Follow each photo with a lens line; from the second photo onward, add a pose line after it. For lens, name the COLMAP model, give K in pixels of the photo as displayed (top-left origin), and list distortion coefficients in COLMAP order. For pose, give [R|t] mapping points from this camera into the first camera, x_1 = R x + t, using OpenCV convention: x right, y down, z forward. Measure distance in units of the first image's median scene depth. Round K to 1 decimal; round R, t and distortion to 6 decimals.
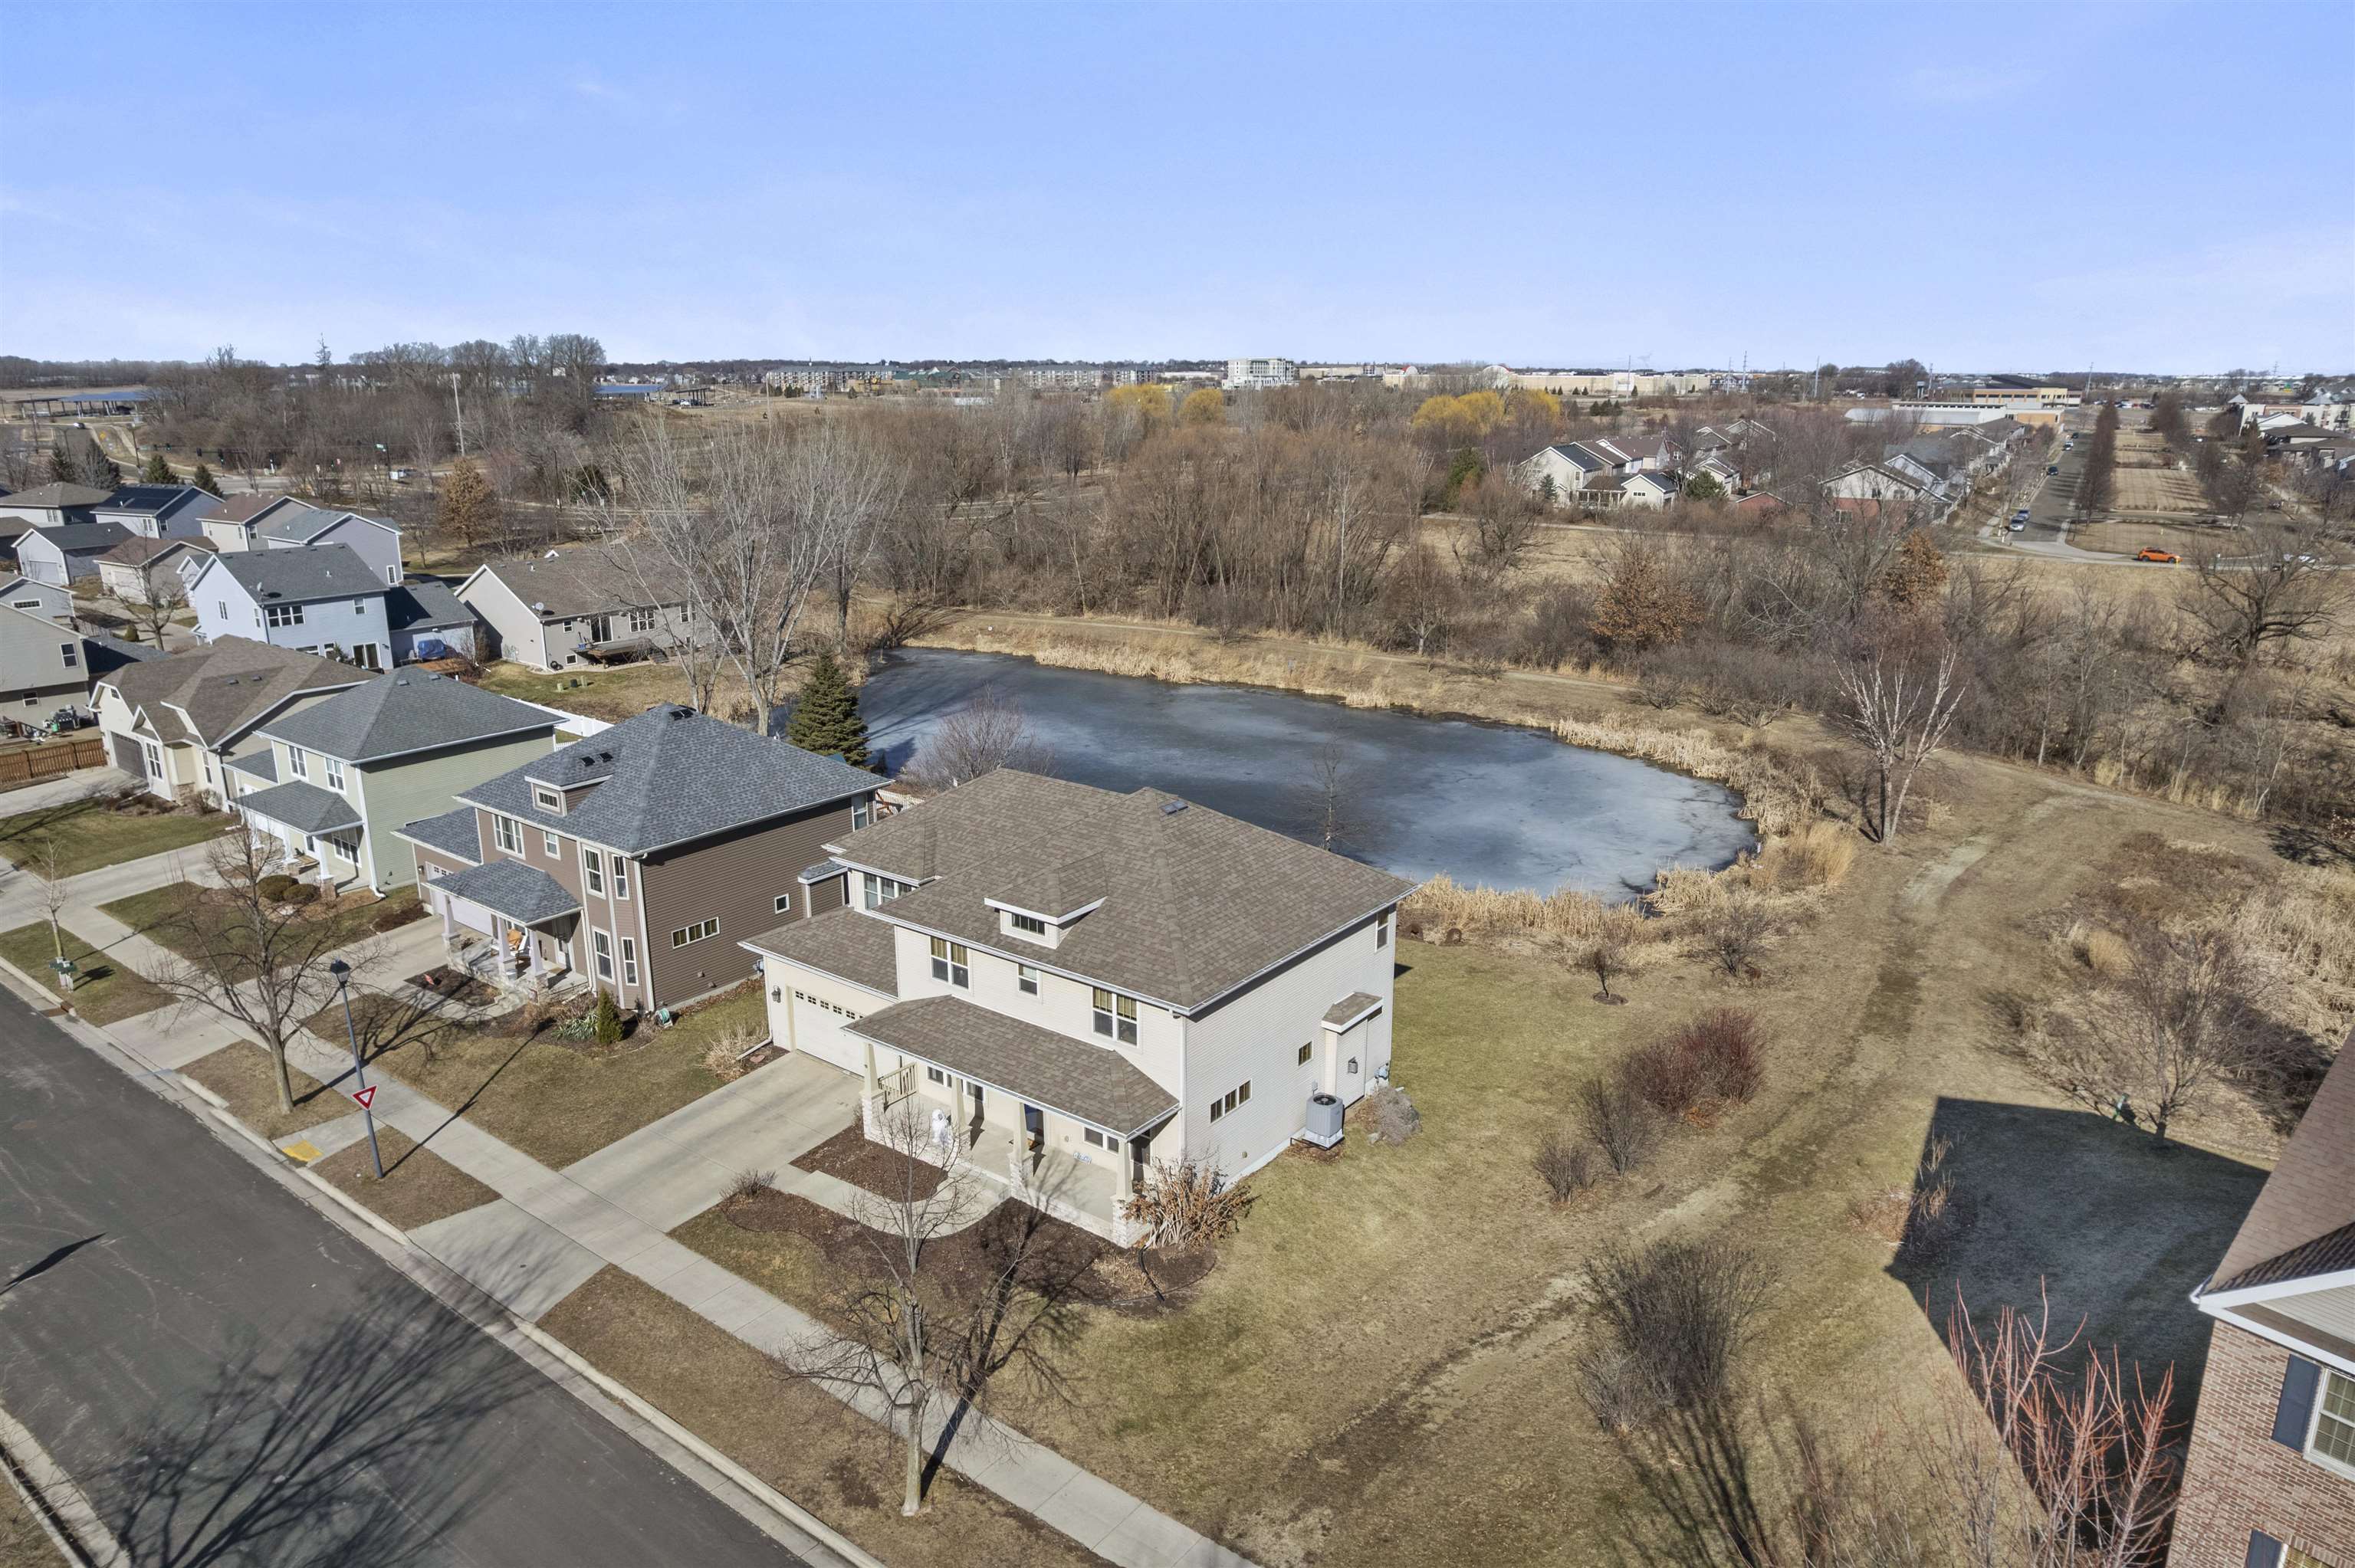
lens RADIAL K [[1508.0, 0, 1177.5], [0, 1508.0, 784.0], [0, 0, 1]] dist [-0.089192, 0.087333]
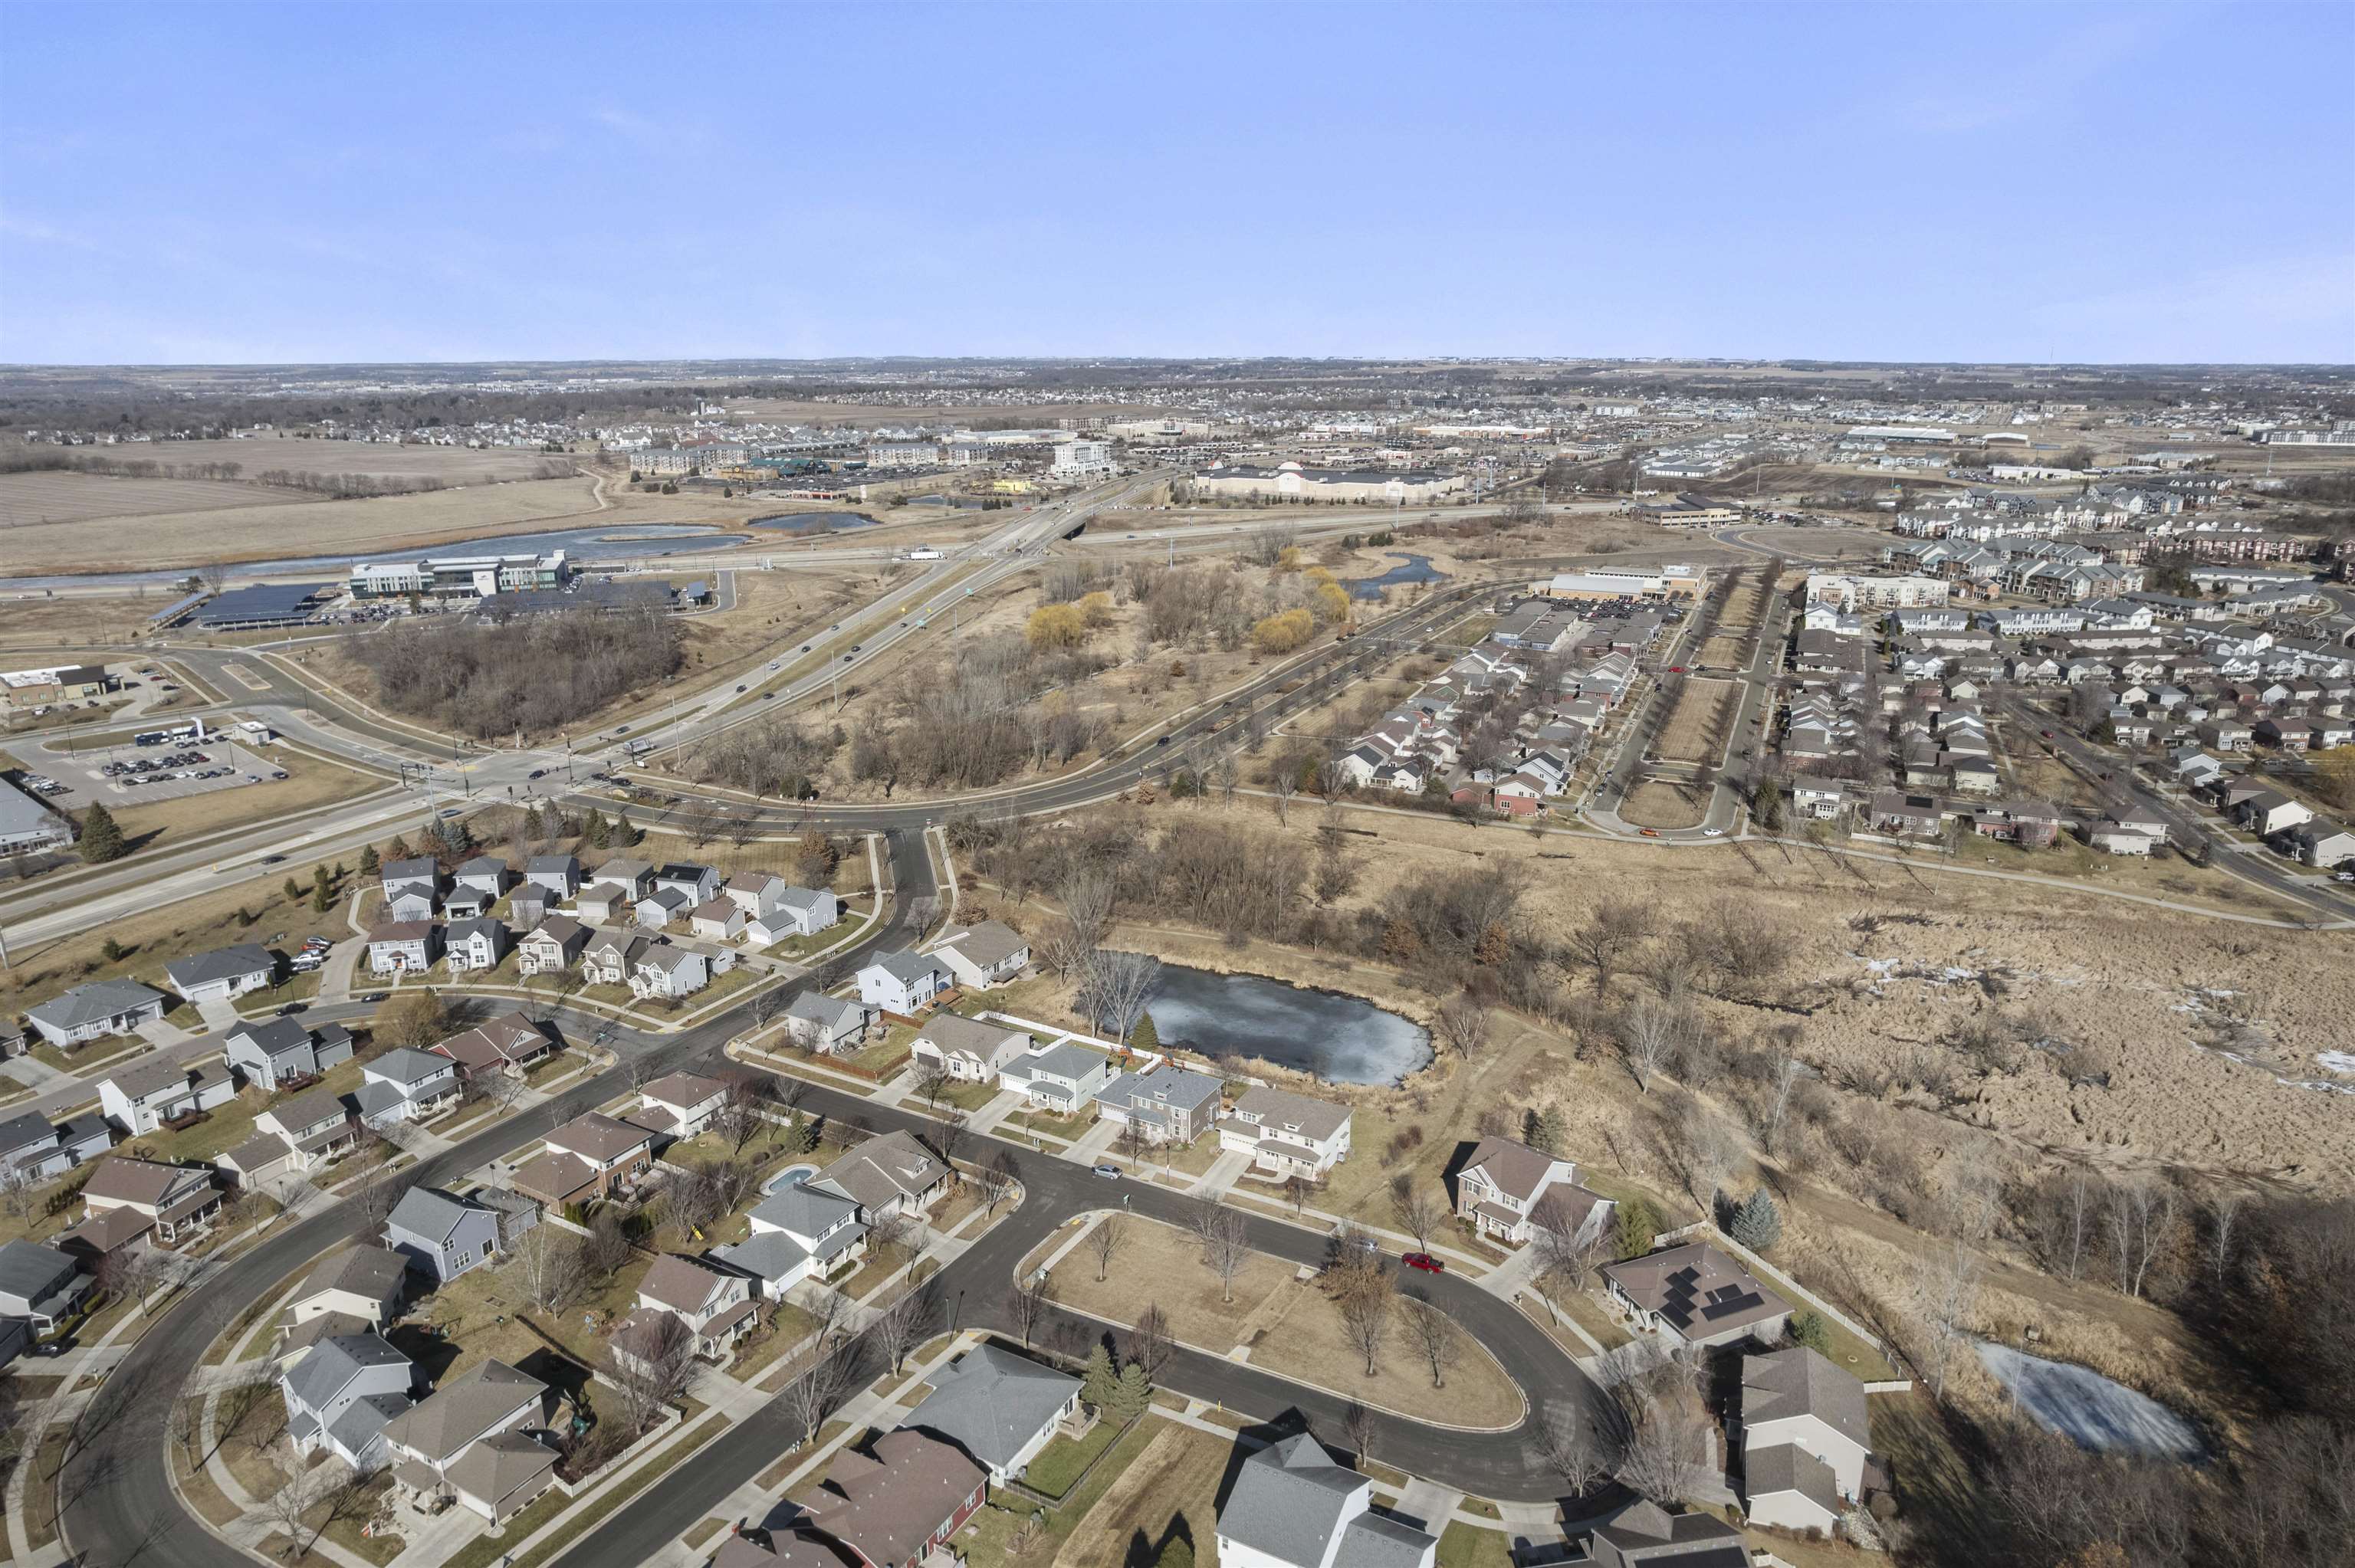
lens RADIAL K [[1506.2, 0, 1177.5], [0, 1506.2, 784.0], [0, 0, 1]] dist [-0.065579, 0.043958]
pose [[0.989875, -0.041128, 0.135851, -0.966727], [0.039167, 0.999087, 0.017078, -1.024435], [-0.136429, -0.011584, 0.990582, -3.539053]]
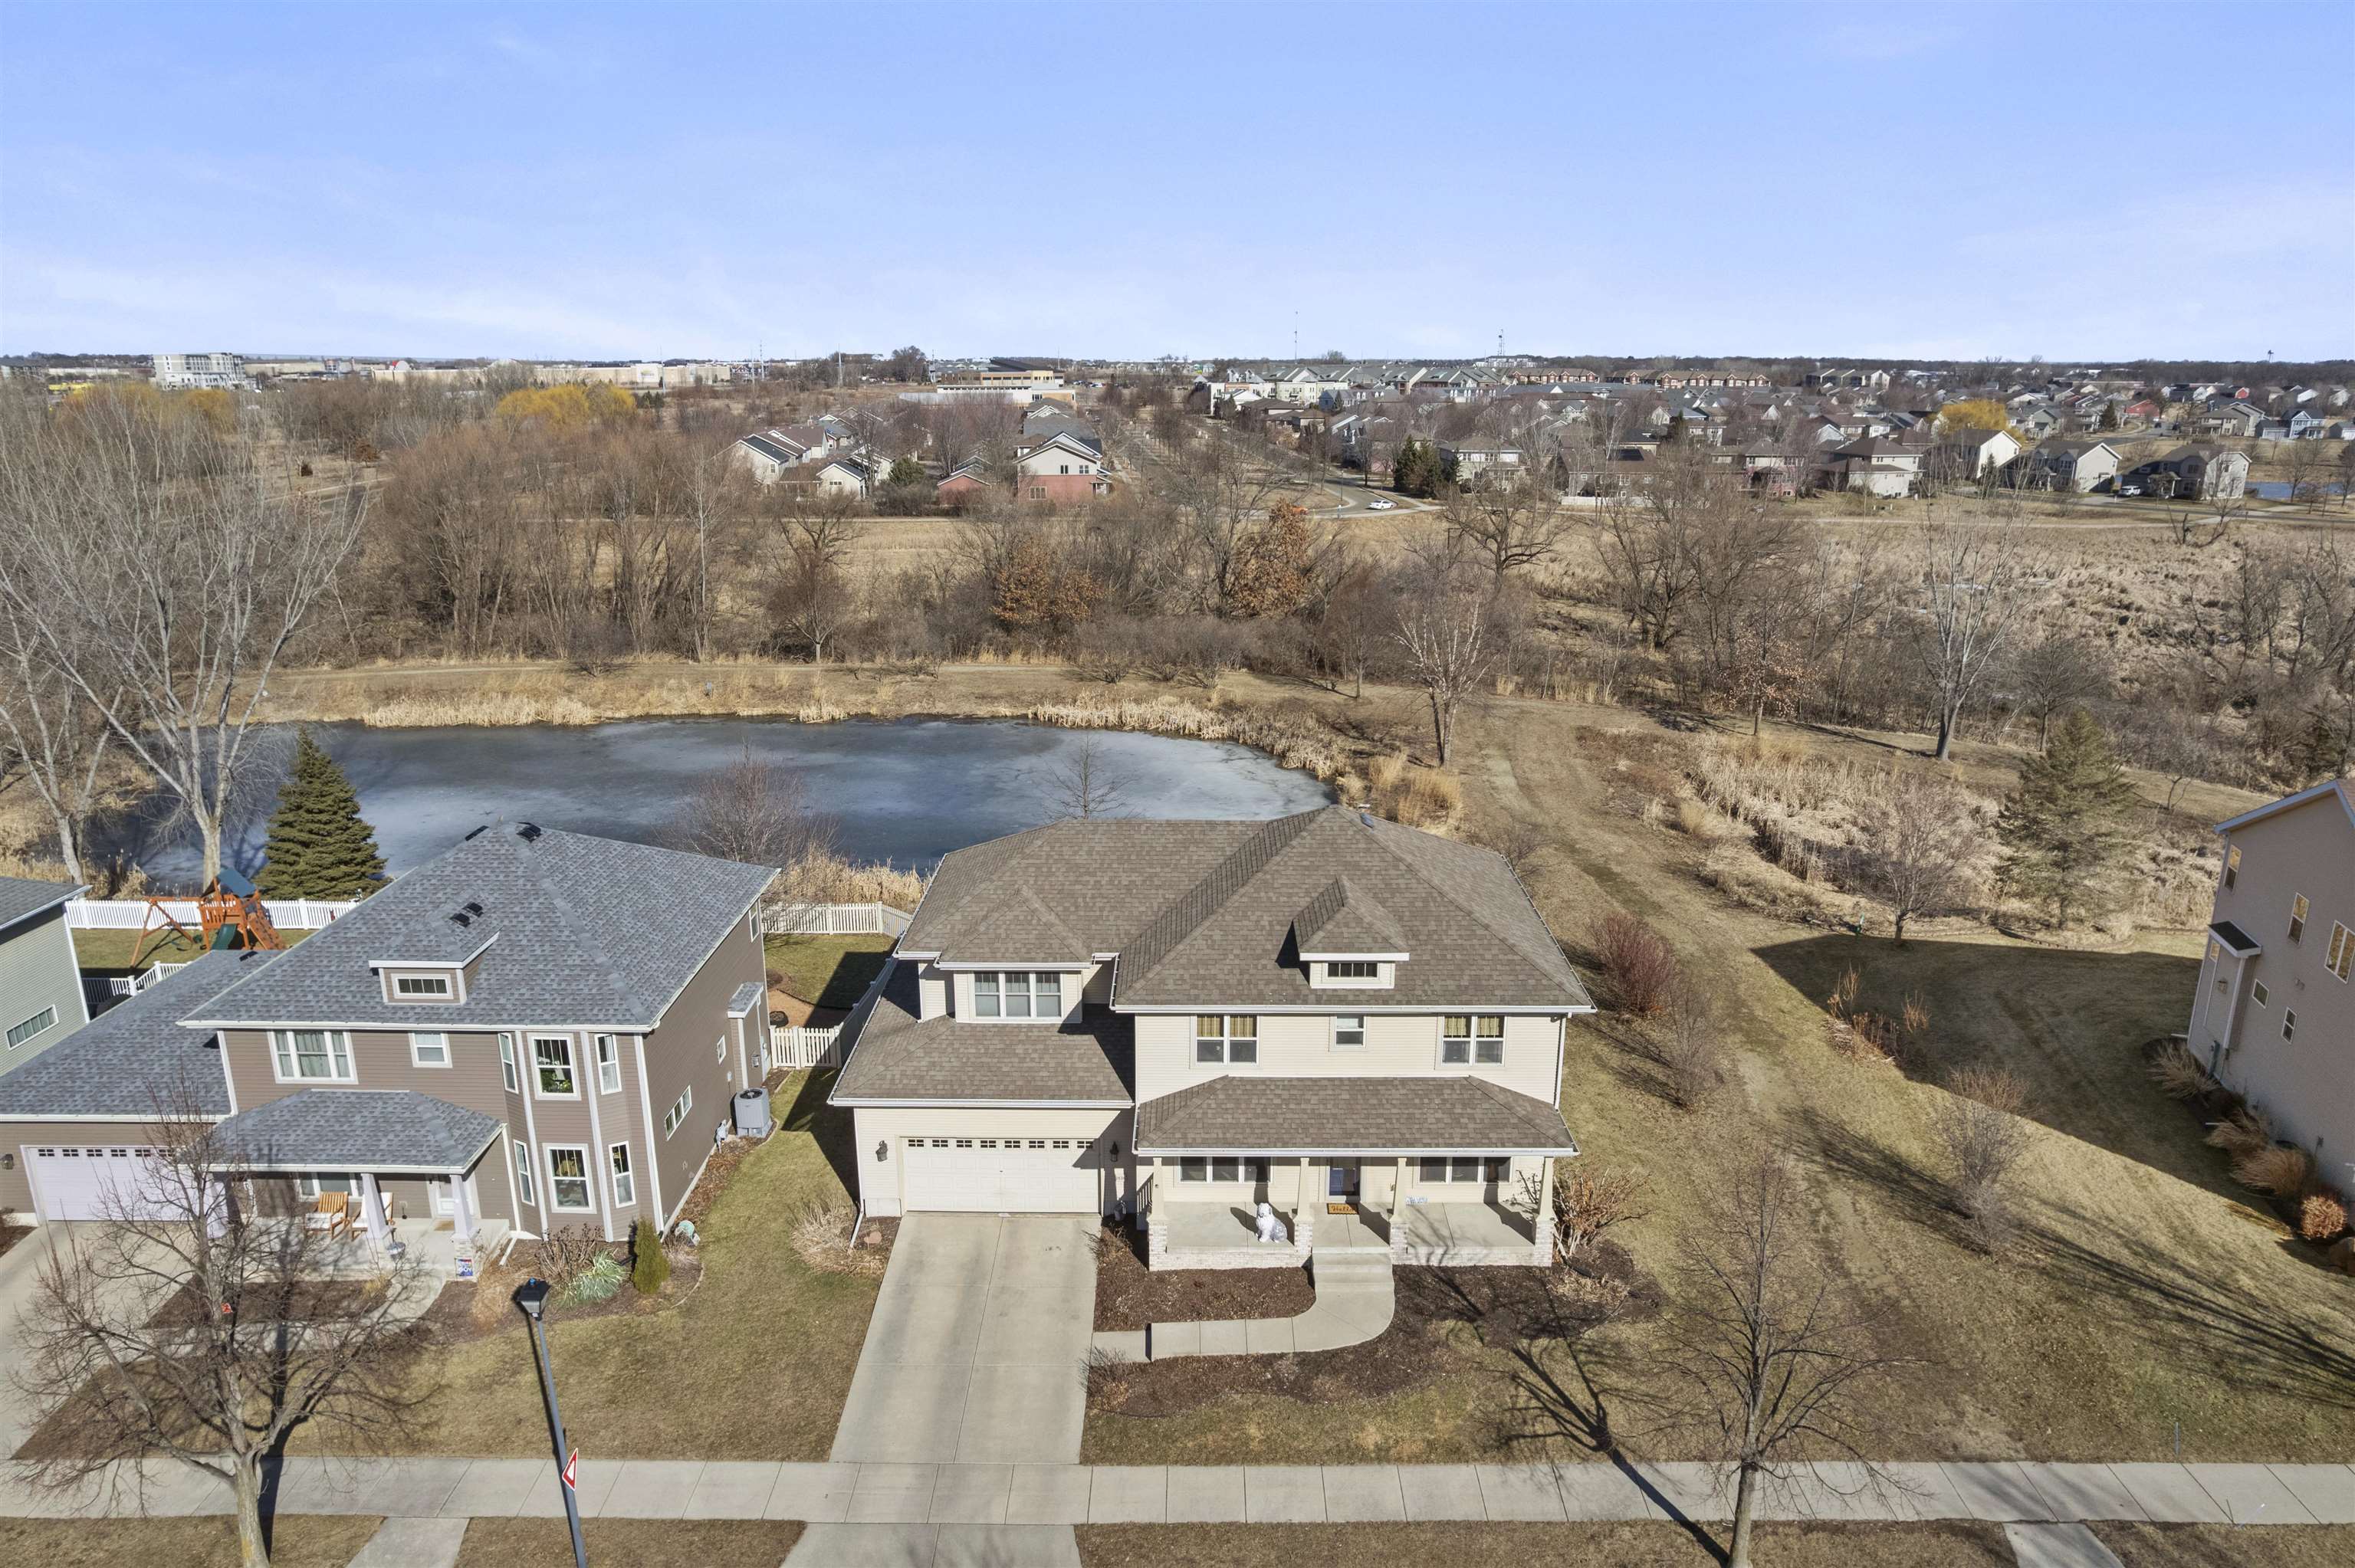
lens RADIAL K [[1506.2, 0, 1177.5], [0, 1506.2, 784.0], [0, 0, 1]] dist [-0.065579, 0.043958]
pose [[0.801047, -0.159975, 0.576829, -0.535786], [0.156584, 0.986074, 0.056024, -0.066159], [-0.577759, 0.045445, 0.814942, 0.243817]]
